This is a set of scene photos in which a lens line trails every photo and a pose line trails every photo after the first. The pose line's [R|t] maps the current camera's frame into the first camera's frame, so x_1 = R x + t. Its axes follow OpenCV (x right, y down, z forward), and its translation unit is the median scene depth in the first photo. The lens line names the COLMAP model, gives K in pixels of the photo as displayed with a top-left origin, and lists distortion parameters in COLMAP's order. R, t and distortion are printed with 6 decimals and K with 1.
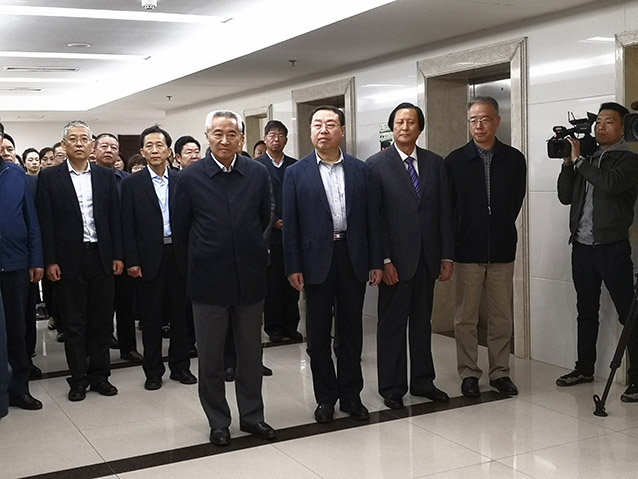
lens RADIAL K [[850.4, 0, 319.0], [0, 850.4, 239.5], [0, 0, 1]] dist [0.040662, 0.027205]
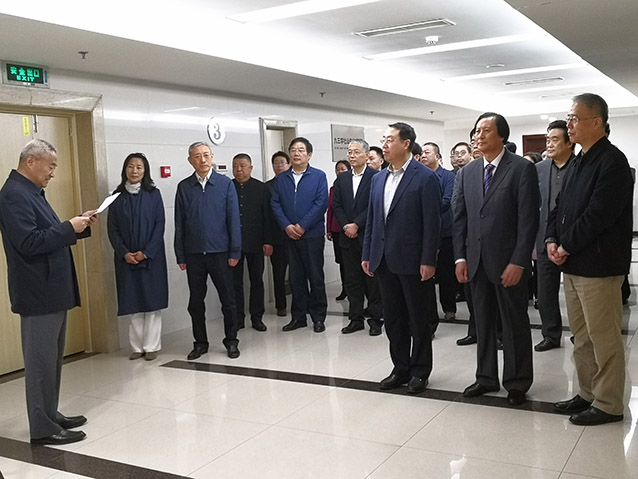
lens RADIAL K [[695.7, 0, 319.0], [0, 695.7, 239.5], [0, 0, 1]] dist [-0.010250, -0.009080]
pose [[0.536859, 0.082779, -0.839601, 0.760731], [-0.038365, 0.996541, 0.073721, -0.061546], [0.842799, -0.007366, 0.538178, 0.378861]]
